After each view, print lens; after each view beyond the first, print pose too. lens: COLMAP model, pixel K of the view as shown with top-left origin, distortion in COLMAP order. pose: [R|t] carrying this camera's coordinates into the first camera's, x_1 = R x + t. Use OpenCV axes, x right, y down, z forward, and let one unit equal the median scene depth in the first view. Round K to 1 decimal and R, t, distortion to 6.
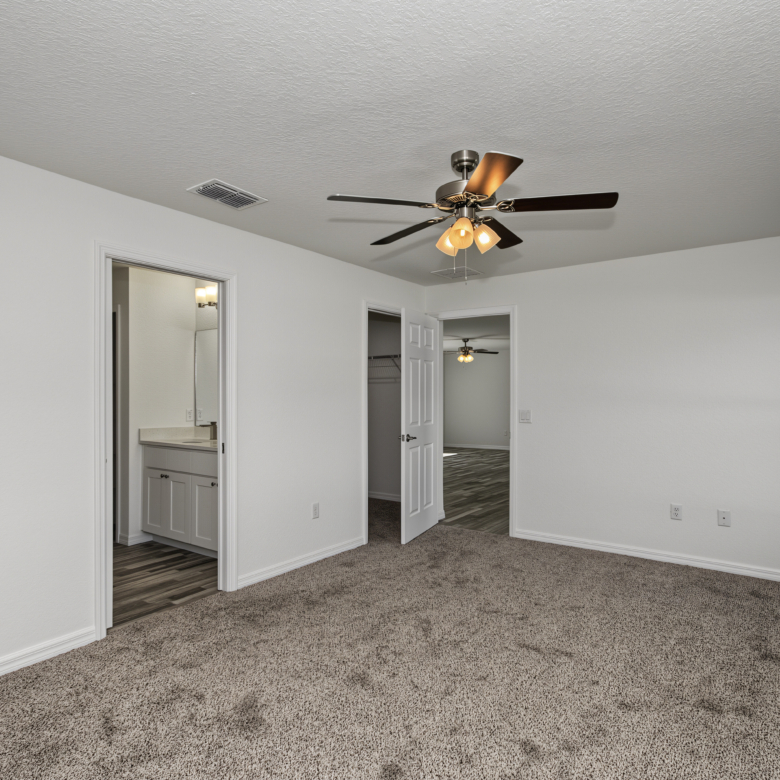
lens RADIAL K [[541.5, 0, 387.6], [0, 541.5, 399.8], [0, 0, 1]] dist [0.011087, 0.000976]
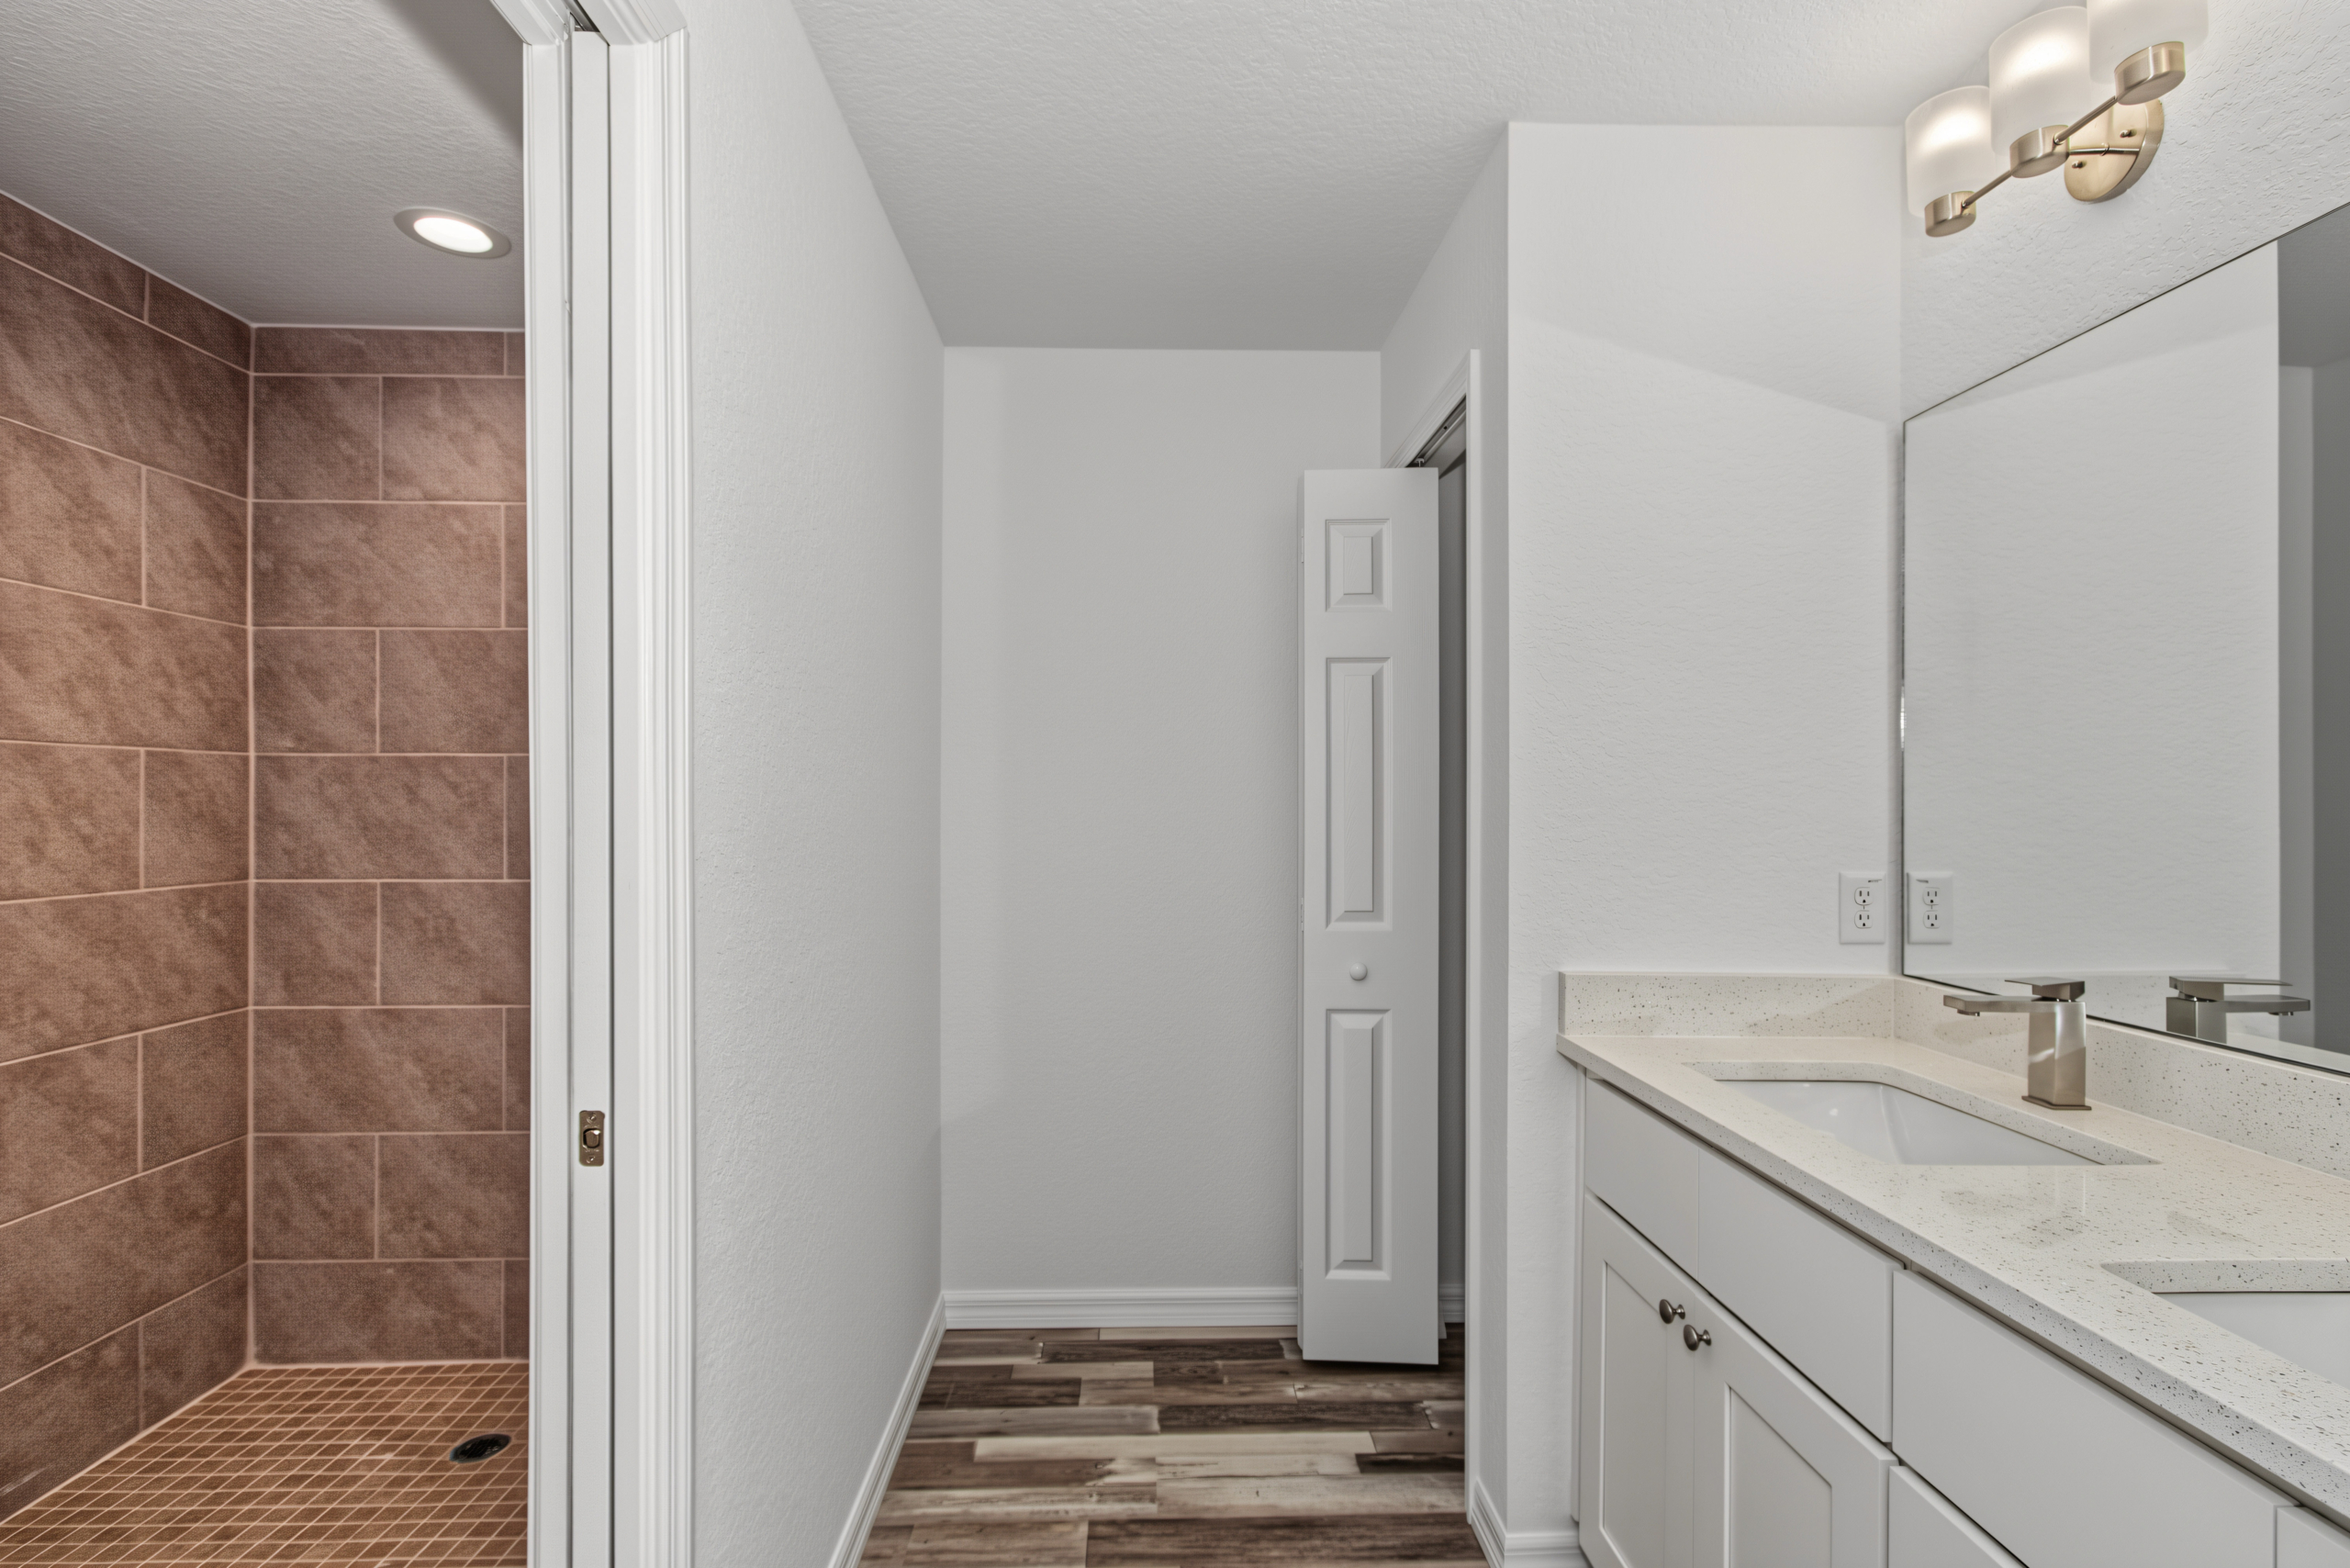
lens RADIAL K [[1096.0, 0, 1173.4], [0, 1096.0, 801.8], [0, 0, 1]] dist [0.011946, -0.000269]
pose [[0.608947, 0.001575, -0.793210, -0.217017], [-0.003537, 0.999993, -0.000730, -0.005521], [0.793203, 0.003250, 0.608948, 0.602173]]
